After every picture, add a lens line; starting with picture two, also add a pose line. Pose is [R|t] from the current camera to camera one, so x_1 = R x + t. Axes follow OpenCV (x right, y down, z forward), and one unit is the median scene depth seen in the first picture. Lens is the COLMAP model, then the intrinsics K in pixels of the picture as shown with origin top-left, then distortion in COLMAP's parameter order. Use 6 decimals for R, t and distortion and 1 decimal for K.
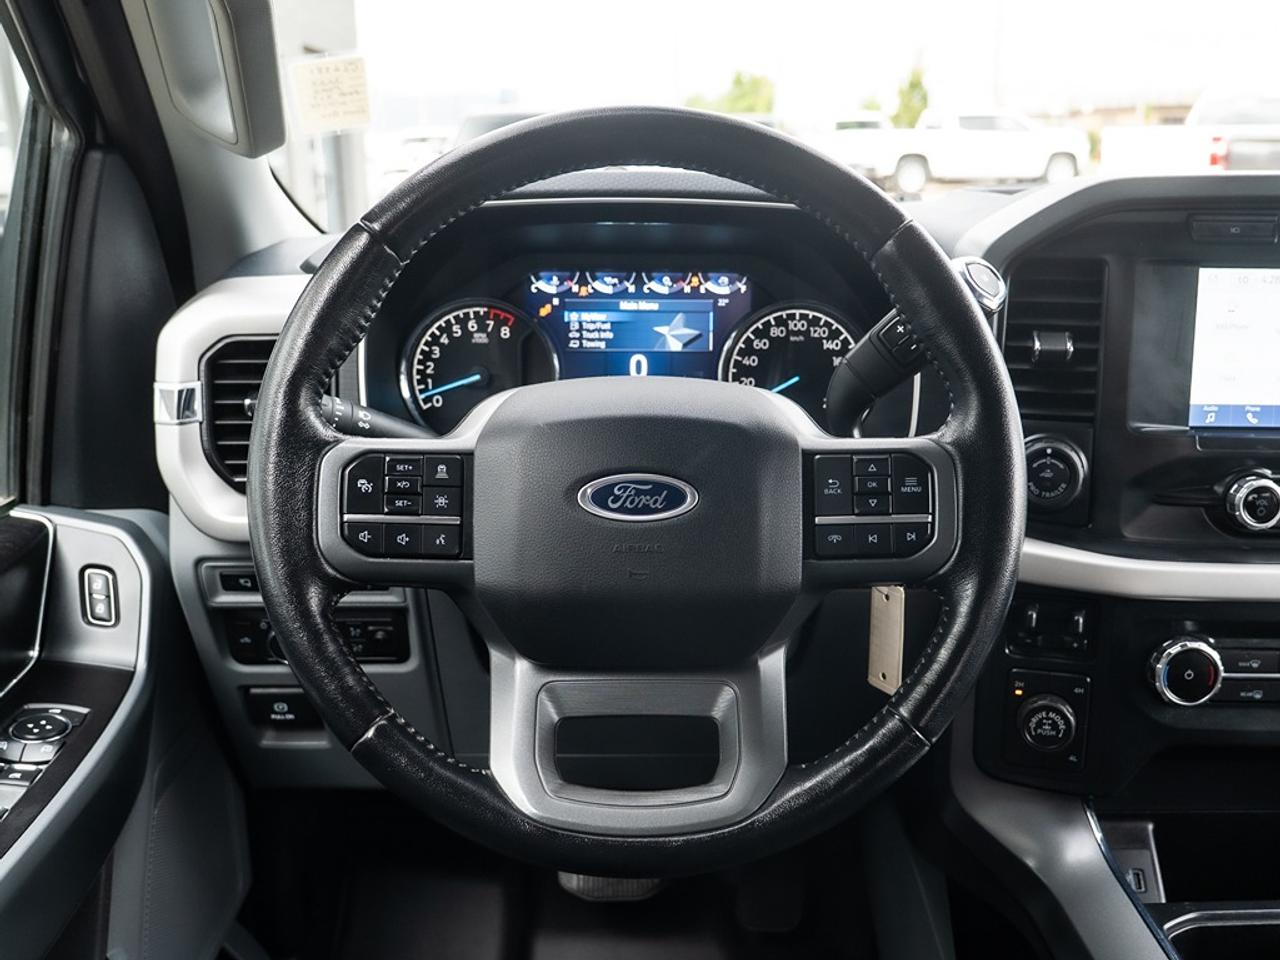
lens RADIAL K [[1214.0, 0, 645.1], [0, 1214.0, 497.6], [0, 0, 1]] dist [-0.015846, 0.003783]
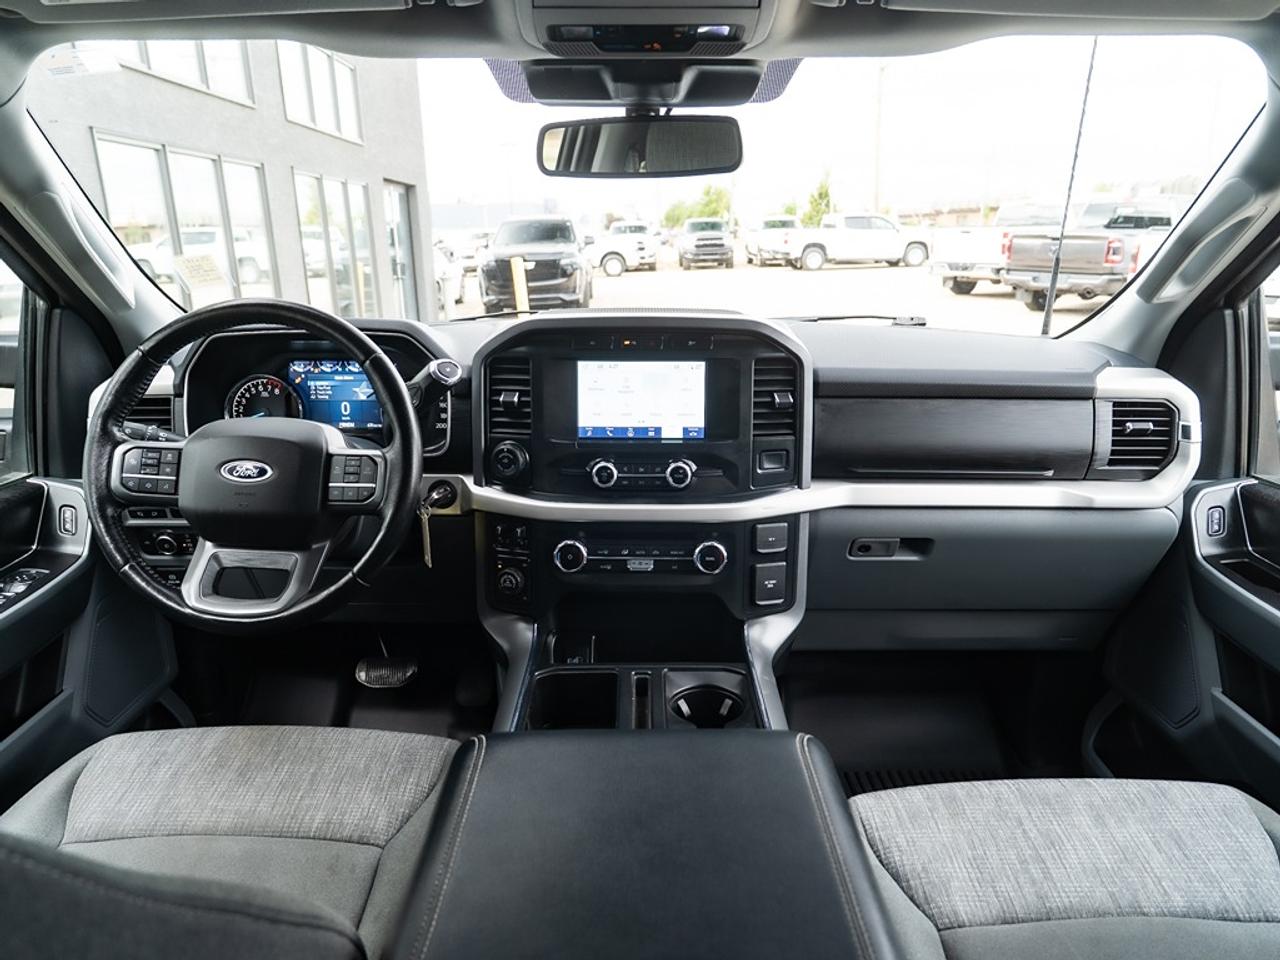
lens RADIAL K [[844.8, 0, 640.0], [0, 844.8, 480.0], [0, 0, 1]] dist [-0.008431, 0.002798]
pose [[0.999684, -0.001278, -0.025117, 0.539007], [0.001297, 0.999999, 0.000729, 0.011710], [0.025116, -0.000762, 0.999684, -0.401454]]
